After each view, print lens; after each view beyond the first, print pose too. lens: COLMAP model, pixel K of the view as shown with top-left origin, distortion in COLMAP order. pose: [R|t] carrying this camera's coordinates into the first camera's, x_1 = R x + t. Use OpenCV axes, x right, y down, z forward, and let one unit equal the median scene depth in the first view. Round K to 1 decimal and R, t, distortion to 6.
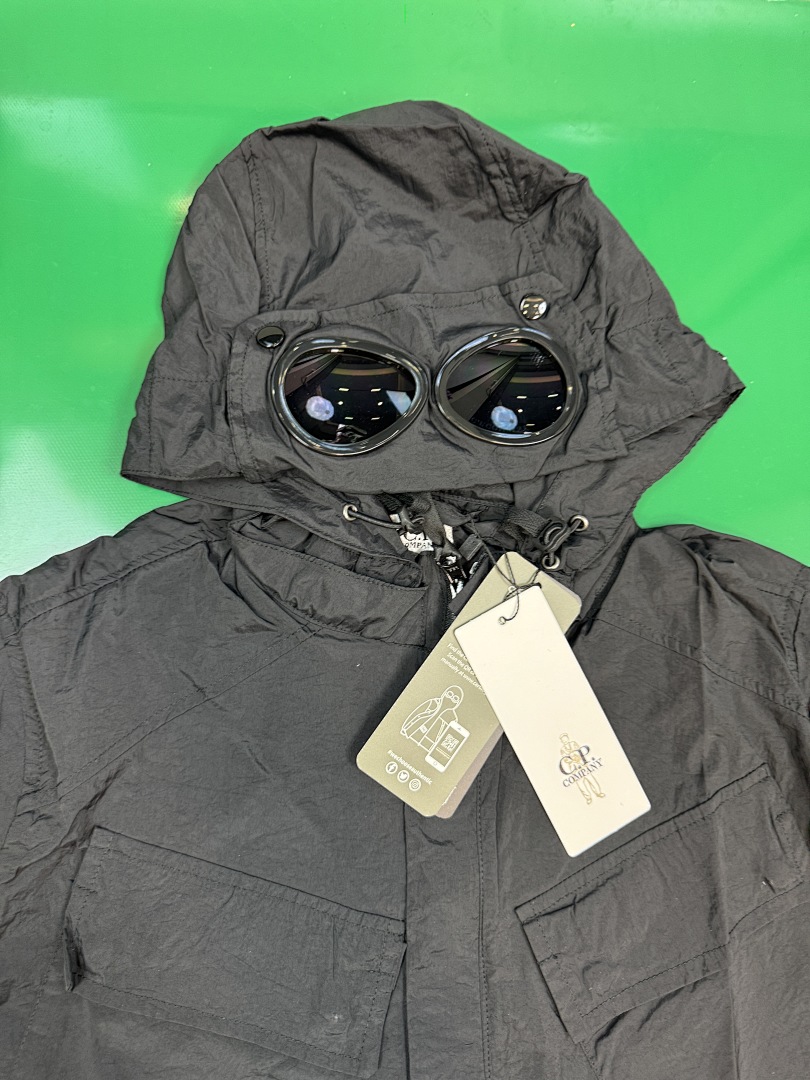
lens RADIAL K [[739.2, 0, 398.6], [0, 739.2, 510.9], [0, 0, 1]] dist [0.015223, -0.011969]
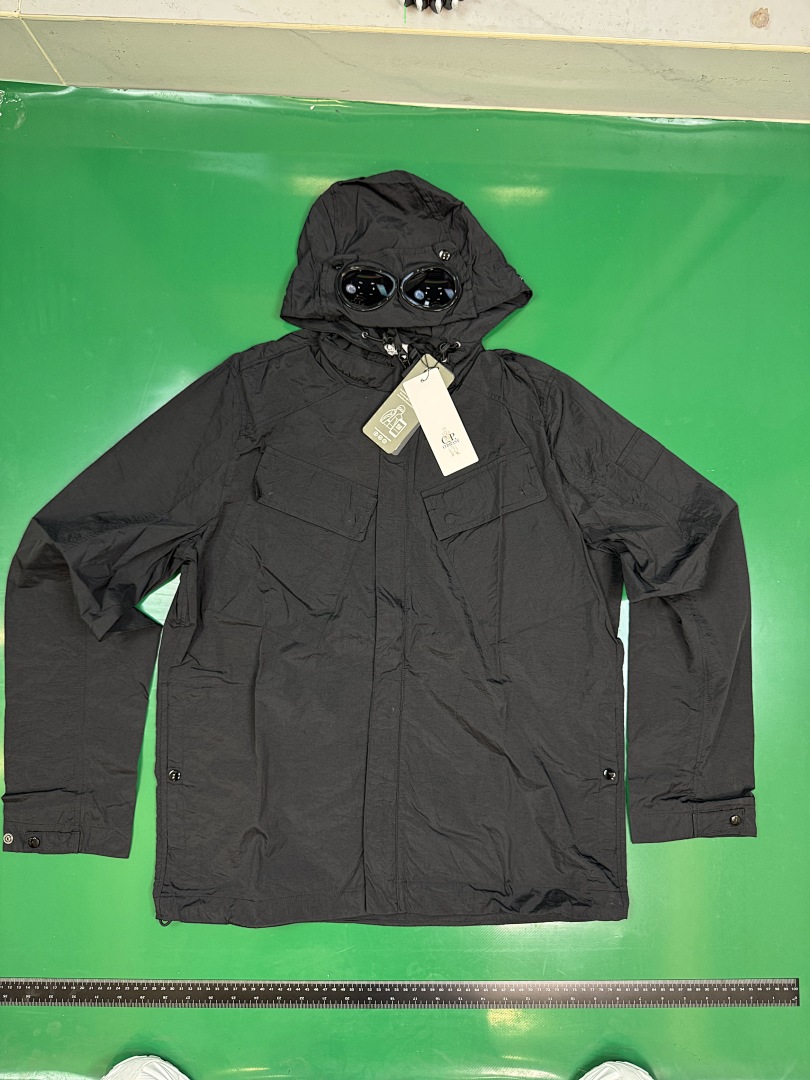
lens RADIAL K [[739.2, 0, 419.2], [0, 739.2, 538.2], [0, 0, 1]] dist [0.015223, -0.011969]
pose [[0.991689, 0.059792, -0.113920, 0.452931], [-0.052268, 0.996320, 0.067927, 0.516411], [0.117563, -0.061408, 0.991165, -1.561449]]
